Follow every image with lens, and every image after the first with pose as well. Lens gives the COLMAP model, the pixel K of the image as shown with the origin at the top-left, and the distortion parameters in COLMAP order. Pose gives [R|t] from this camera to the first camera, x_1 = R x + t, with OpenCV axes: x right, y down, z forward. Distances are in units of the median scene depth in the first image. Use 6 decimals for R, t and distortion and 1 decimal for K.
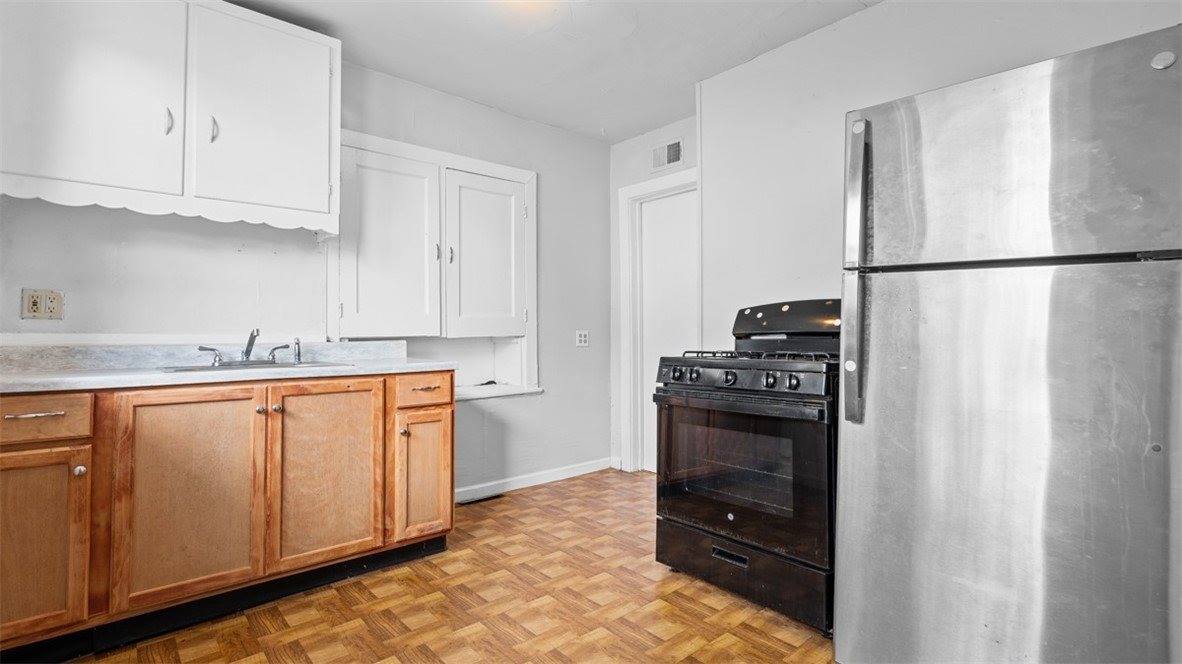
lens RADIAL K [[552.9, 0, 590.7], [0, 552.9, 312.8], [0, 0, 1]] dist [0.012310, 0.000366]
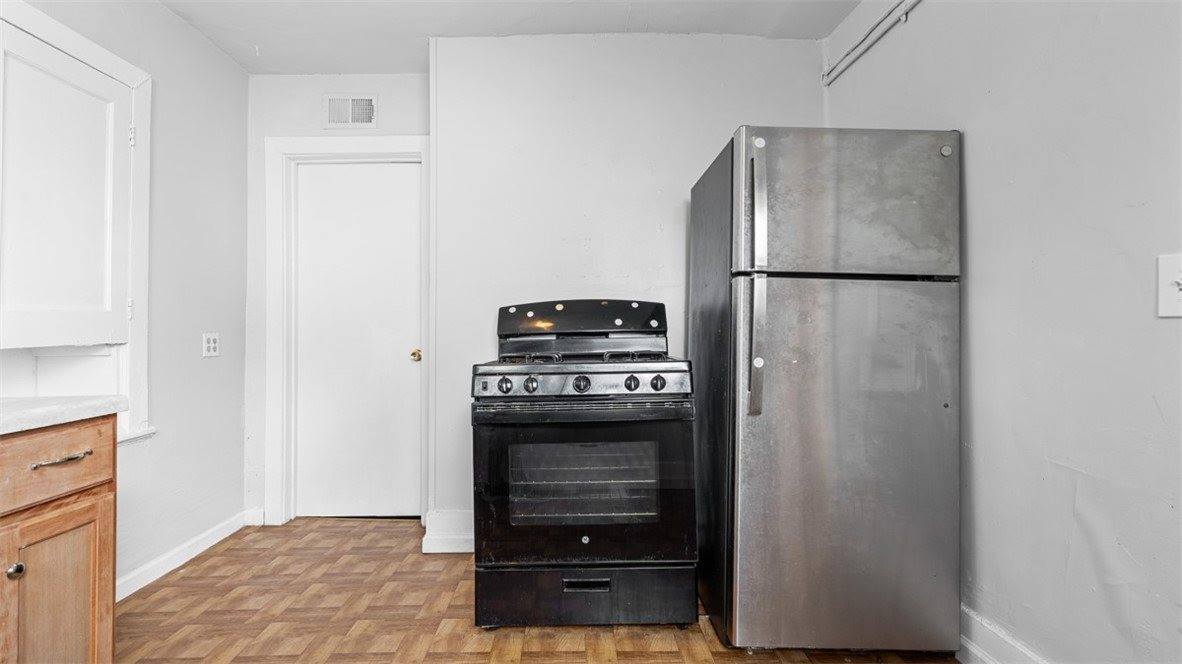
lens RADIAL K [[544.1, 0, 576.9], [0, 544.1, 311.8], [0, 0, 1]] dist [0.001389, 0.000234]
pose [[0.658036, 0.018859, 0.752750, -0.371196], [-0.016776, 0.999805, -0.010384, 0.009611], [-0.752799, -0.005795, 0.658225, 0.385695]]
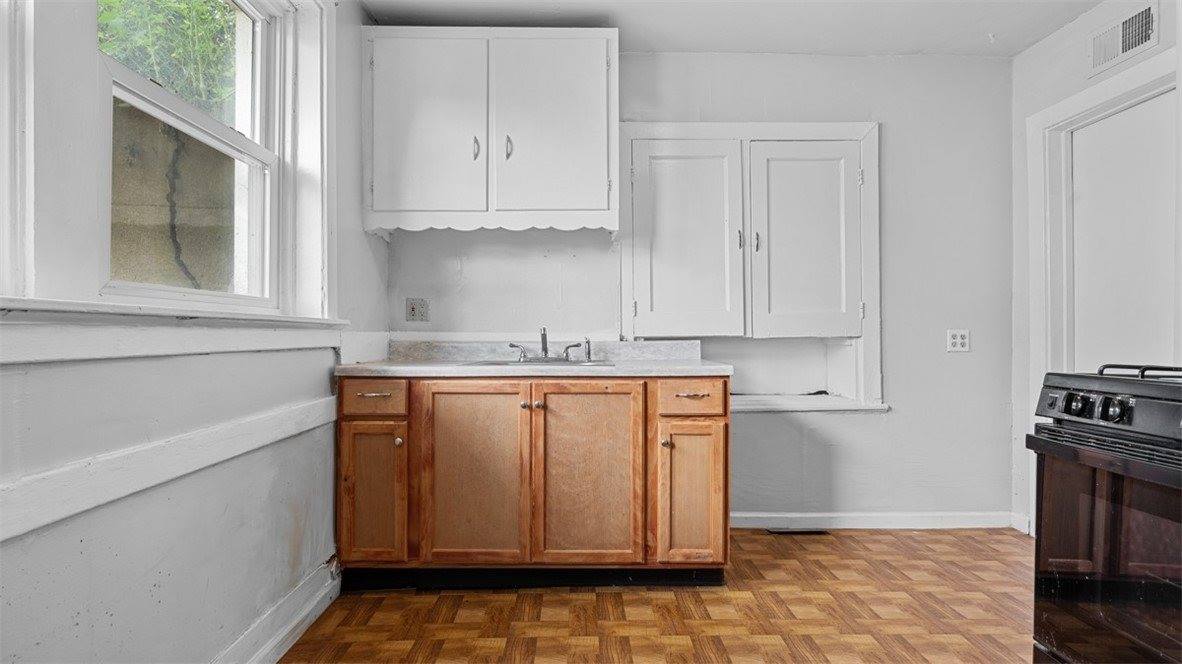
lens RADIAL K [[541.8, 0, 591.0], [0, 541.8, 332.0], [0, 0, 1]] dist [0.001703, 0.000403]
pose [[0.758172, -0.000125, -0.652054, 0.139399], [0.021682, 0.999452, 0.025018, 0.012685], [0.651694, -0.033105, 0.757759, 0.264310]]
